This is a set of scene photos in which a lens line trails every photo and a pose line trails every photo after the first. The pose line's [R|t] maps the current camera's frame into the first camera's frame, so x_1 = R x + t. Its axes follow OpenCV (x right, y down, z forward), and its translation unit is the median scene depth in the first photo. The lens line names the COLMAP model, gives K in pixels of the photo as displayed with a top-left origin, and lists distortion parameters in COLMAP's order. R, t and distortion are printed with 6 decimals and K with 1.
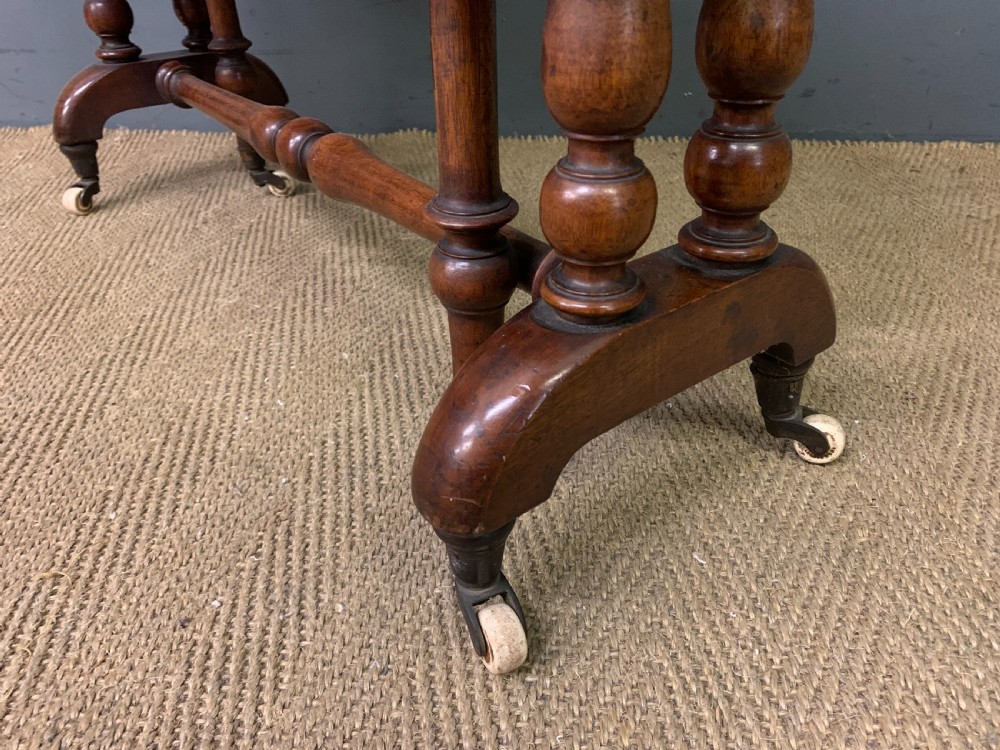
lens RADIAL K [[773.4, 0, 495.7], [0, 773.4, 388.7], [0, 0, 1]] dist [0.011526, 0.001750]
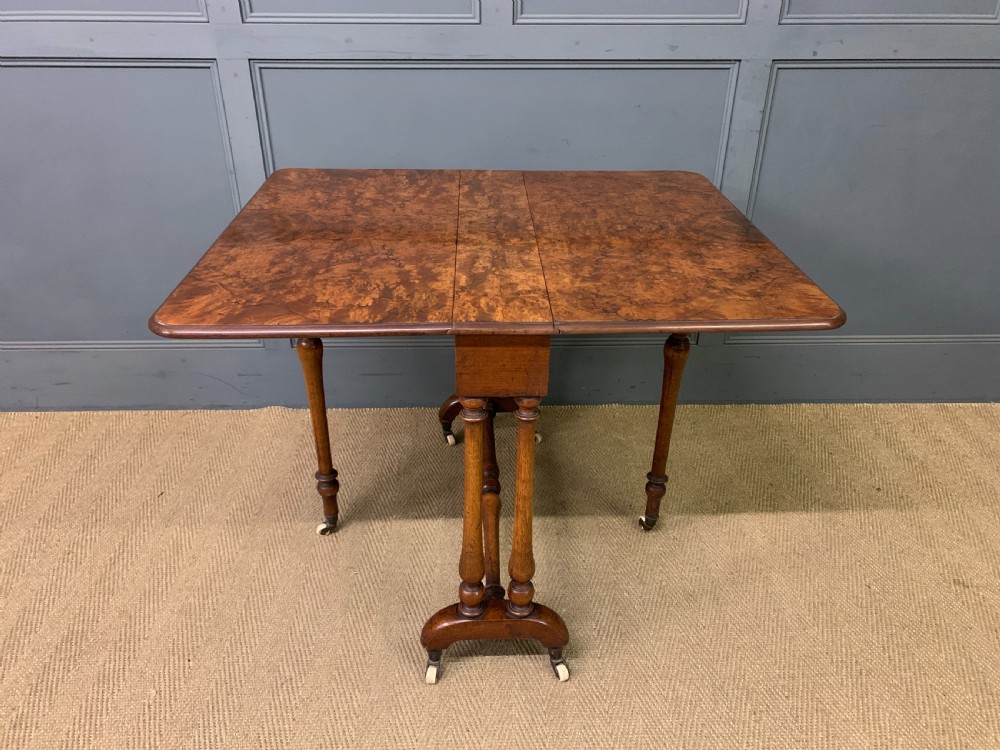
lens RADIAL K [[773.4, 0, 501.0], [0, 773.4, 378.0], [0, 0, 1]] dist [0.011526, 0.001750]
pose [[0.975997, -0.065534, 0.207692, -0.975010], [0.081193, 0.994391, -0.067779, -0.582973], [-0.202086, 0.083015, 0.975843, -2.480866]]
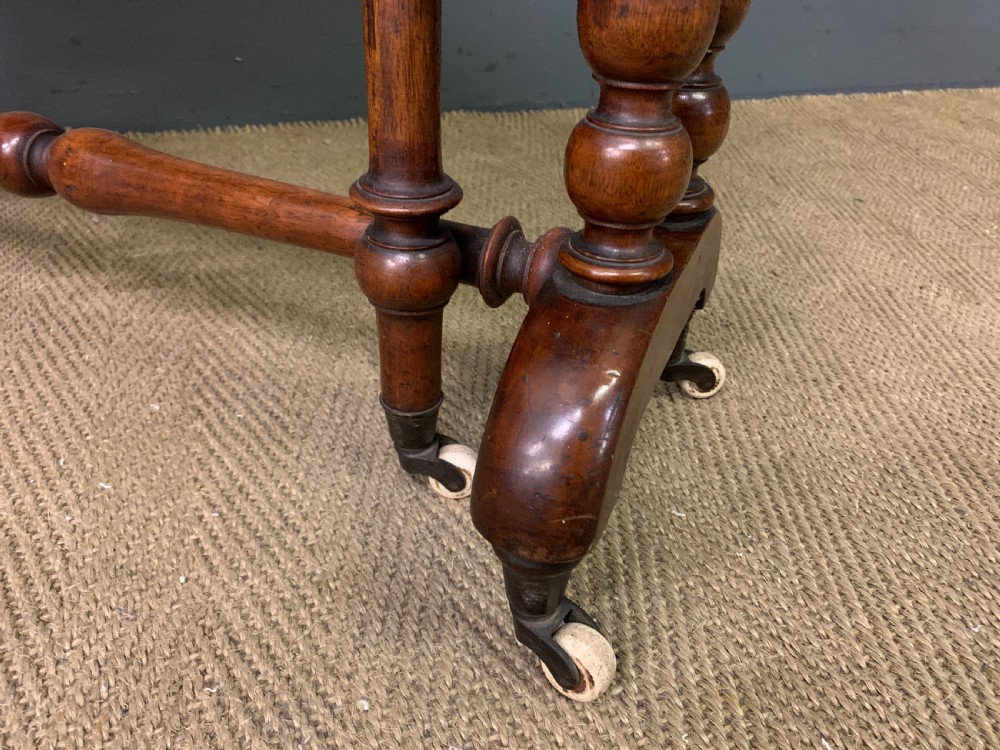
lens RADIAL K [[773.4, 0, 499.9], [0, 773.4, 378.1], [0, 0, 1]] dist [0.011526, 0.001750]
pose [[0.865481, -0.215371, 0.452281, -0.310217], [0.216898, 0.974953, 0.049206, -0.044002], [-0.451551, 0.055512, 0.890517, 0.177733]]
